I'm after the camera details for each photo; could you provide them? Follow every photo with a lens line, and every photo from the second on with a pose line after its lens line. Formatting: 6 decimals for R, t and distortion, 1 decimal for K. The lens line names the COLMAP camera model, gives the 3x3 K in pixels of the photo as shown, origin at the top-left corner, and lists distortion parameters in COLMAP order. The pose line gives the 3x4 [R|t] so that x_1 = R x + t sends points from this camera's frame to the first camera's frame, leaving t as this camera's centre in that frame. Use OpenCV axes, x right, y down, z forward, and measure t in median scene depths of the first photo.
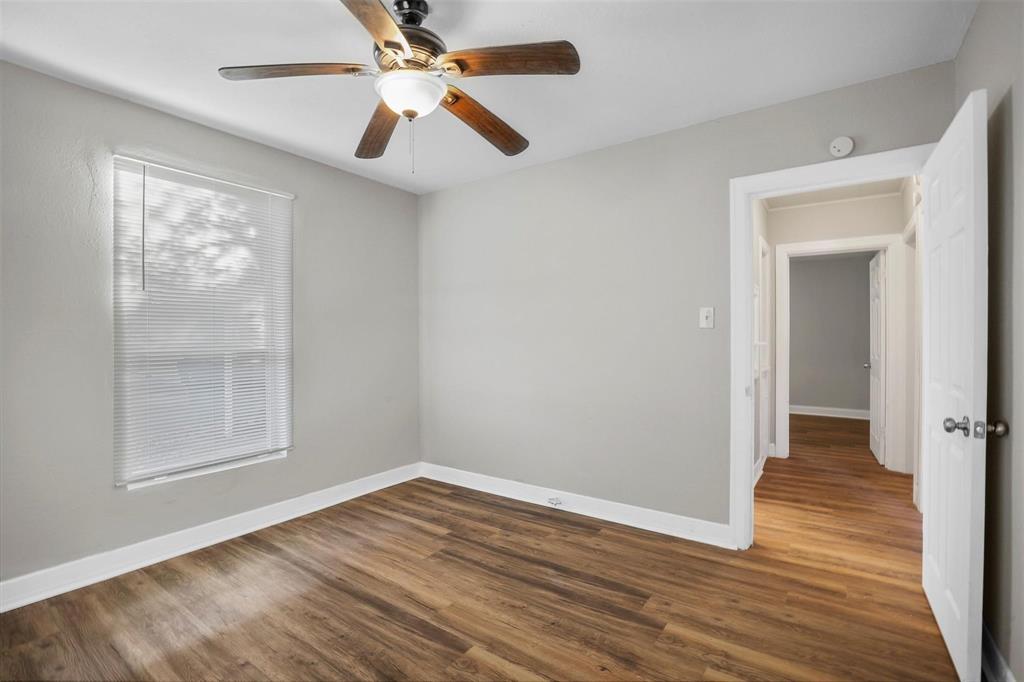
lens RADIAL K [[469.1, 0, 515.2], [0, 469.1, 343.6], [0, 0, 1]] dist [-0.026899, 0.001089]
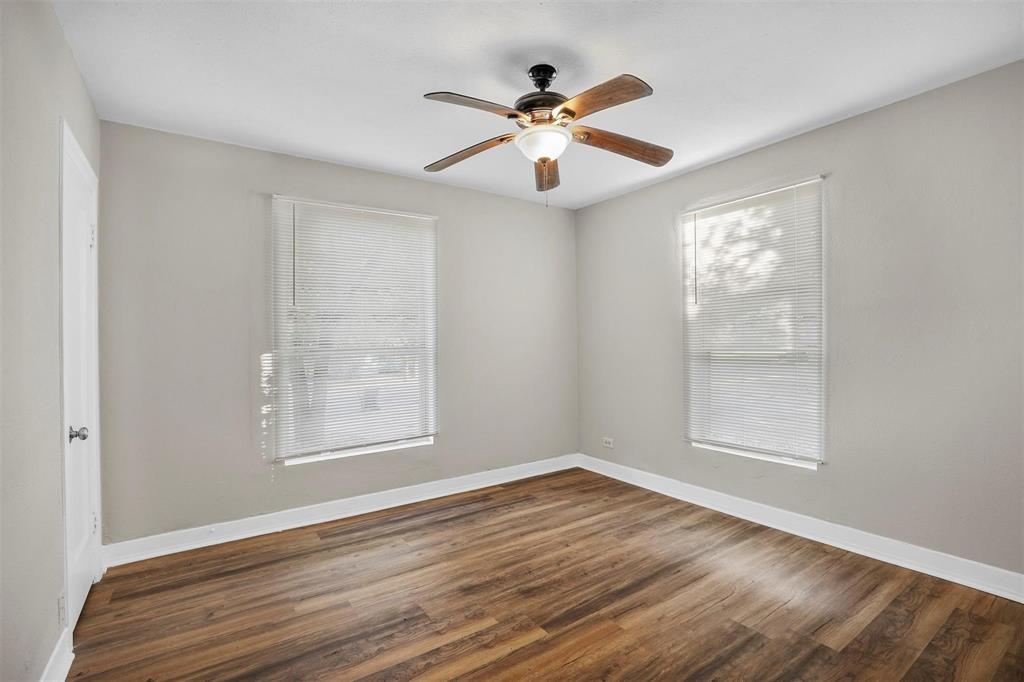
lens RADIAL K [[469.1, 0, 515.2], [0, 469.1, 343.6], [0, 0, 1]] dist [-0.026899, 0.001089]
pose [[-0.339539, 0.014286, -0.940484, 0.666199], [0.000205, 0.999886, 0.015114, -0.018226], [0.940592, 0.004939, -0.339503, 0.928618]]
